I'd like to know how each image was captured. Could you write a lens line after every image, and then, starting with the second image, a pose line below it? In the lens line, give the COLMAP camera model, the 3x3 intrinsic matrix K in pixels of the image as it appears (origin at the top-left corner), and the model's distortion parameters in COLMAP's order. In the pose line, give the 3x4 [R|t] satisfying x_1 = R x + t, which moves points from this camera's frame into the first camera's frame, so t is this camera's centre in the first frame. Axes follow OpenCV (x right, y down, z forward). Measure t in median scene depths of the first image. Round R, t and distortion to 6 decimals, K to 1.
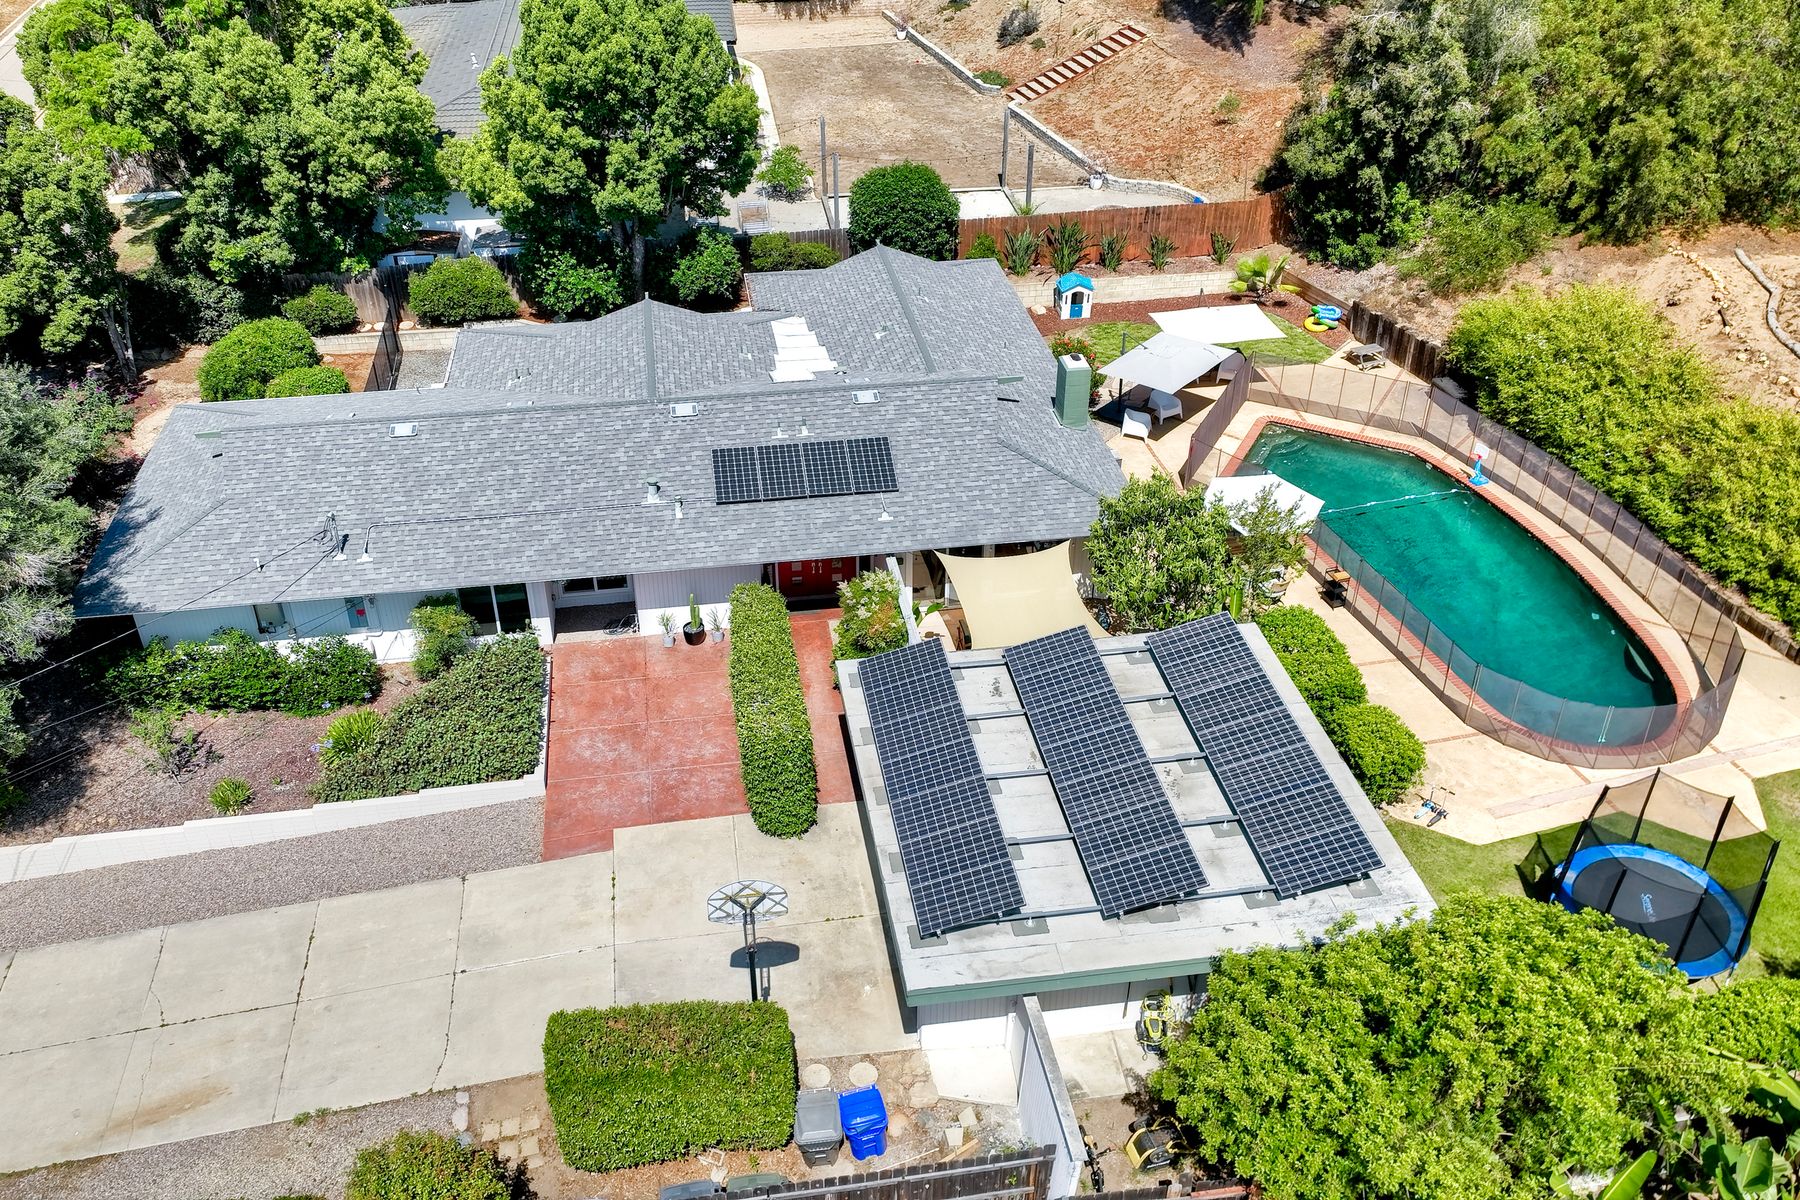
lens RADIAL K [[1478.5, 0, 889.7], [0, 1478.5, 604.9], [0, 0, 1]] dist [0.009997, -0.016404]
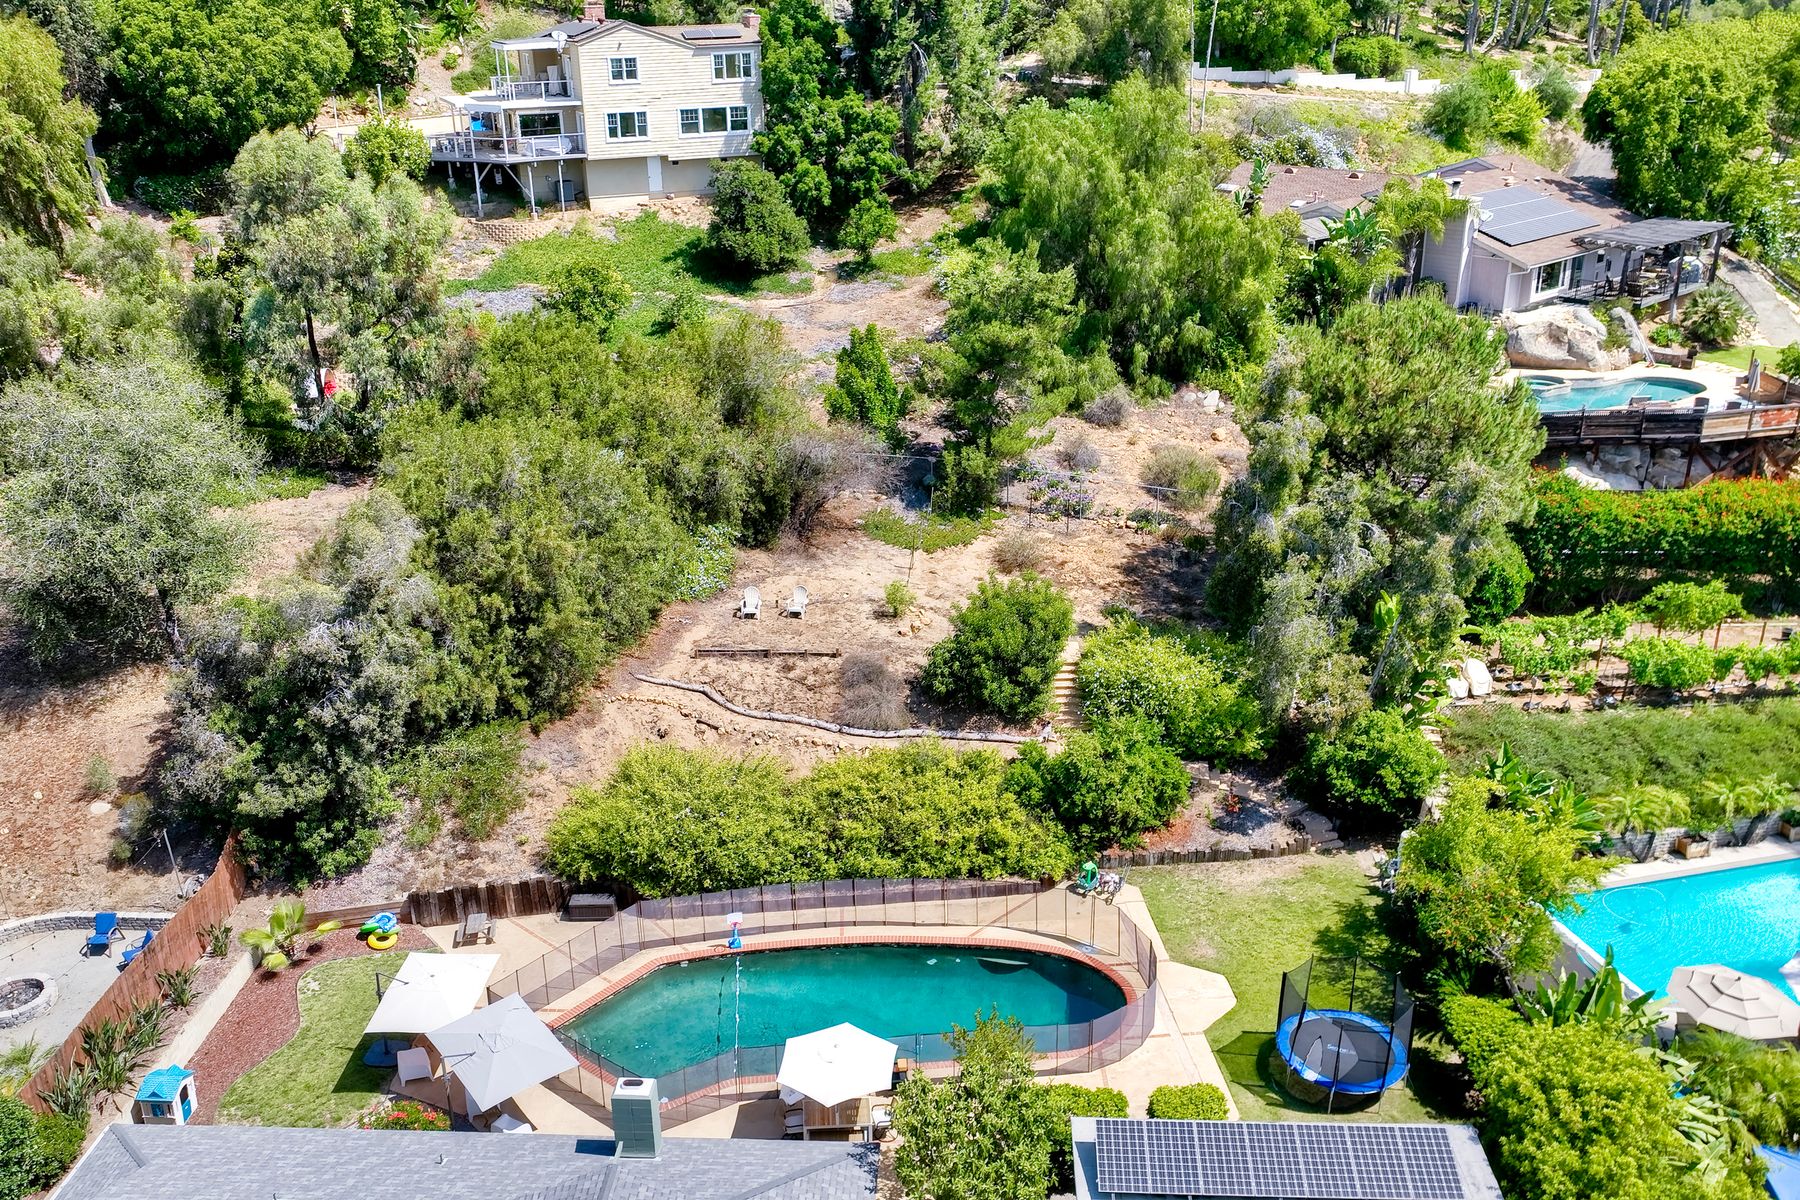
lens RADIAL K [[1478.5, 0, 889.7], [0, 1478.5, 604.9], [0, 0, 1]] dist [0.009997, -0.016404]
pose [[0.203382, -0.364751, 0.908621, -0.483104], [0.557027, 0.806301, 0.198994, -0.448607], [-0.805206, 0.465655, 0.367163, 0.413130]]
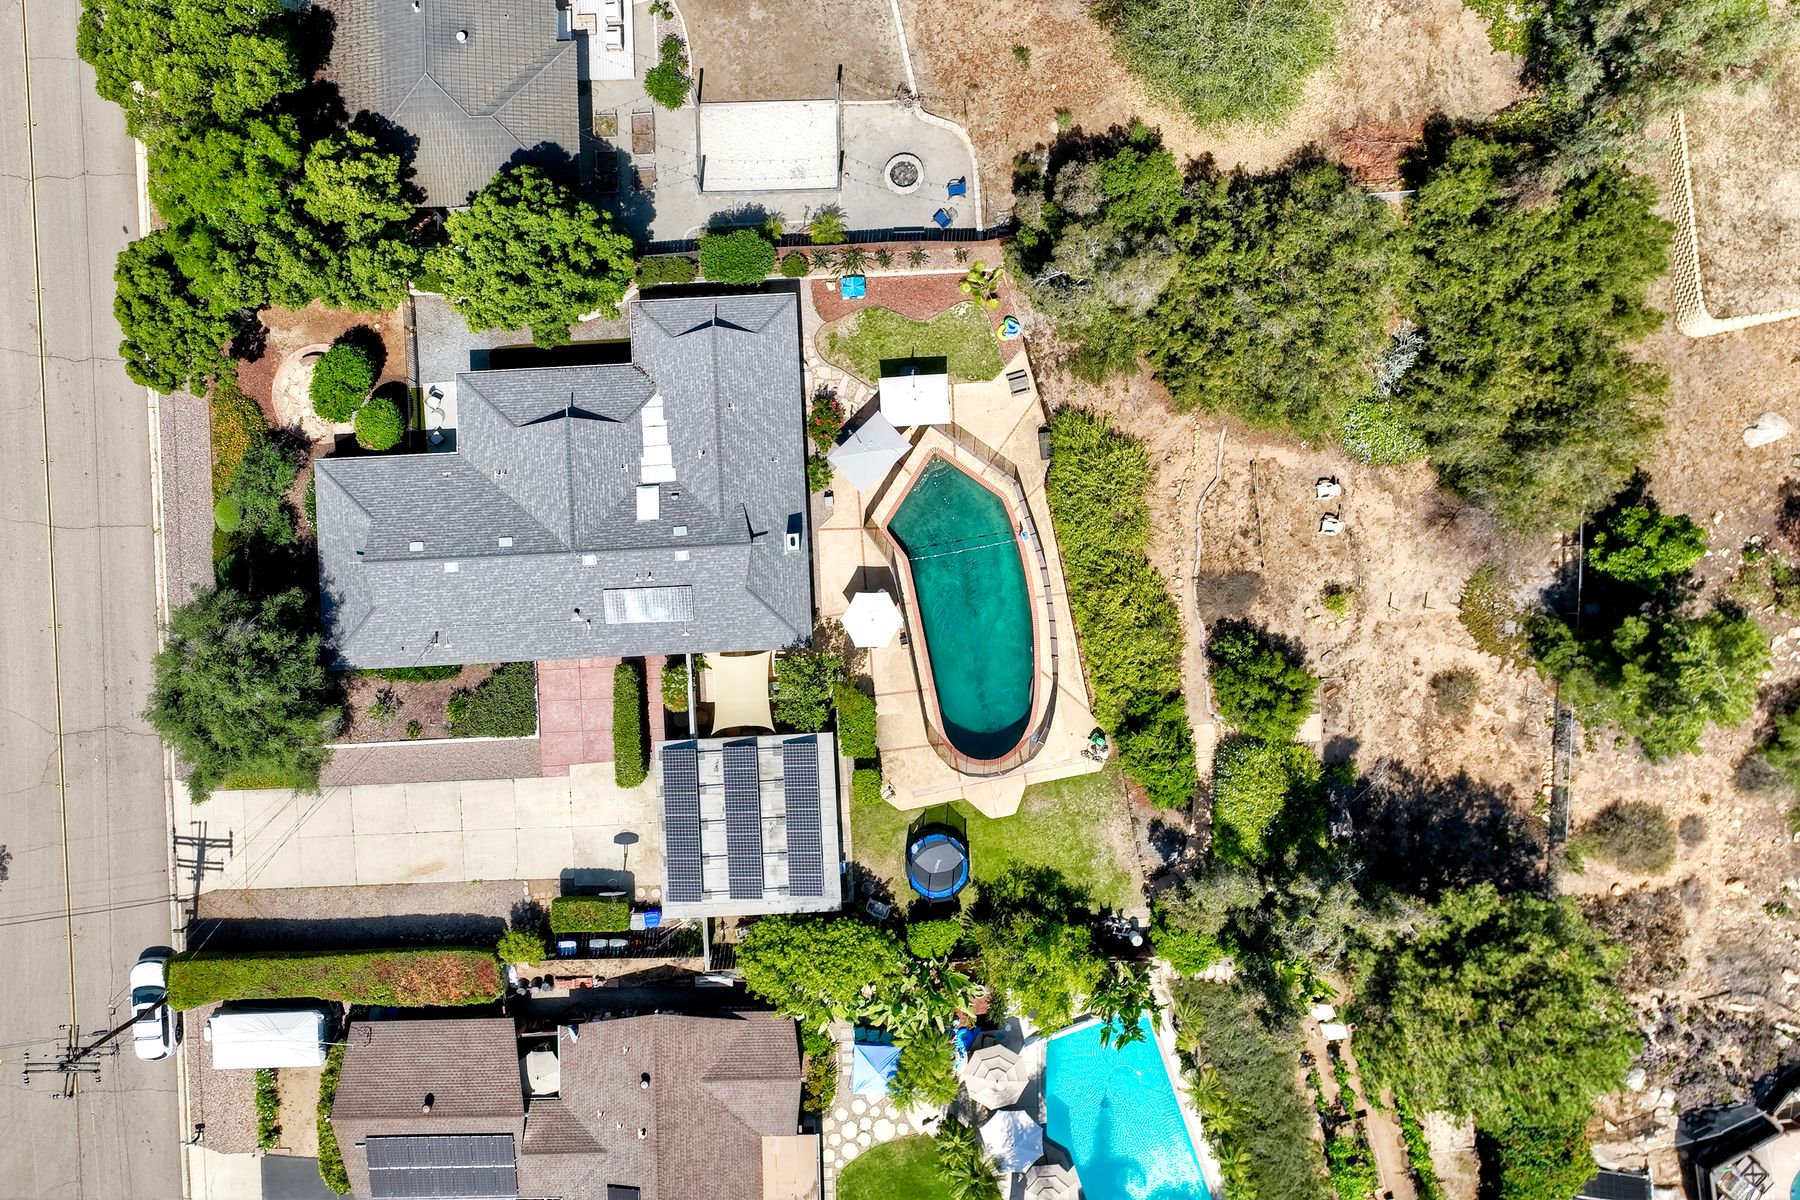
lens RADIAL K [[1478.5, 0, 889.7], [0, 1478.5, 604.9], [0, 0, 1]] dist [0.009997, -0.016404]
pose [[0.993223, 0.106278, 0.047042, 0.157483], [-0.099755, 0.571843, 0.814276, -1.581611], [0.059639, -0.813450, 0.578569, -0.162429]]
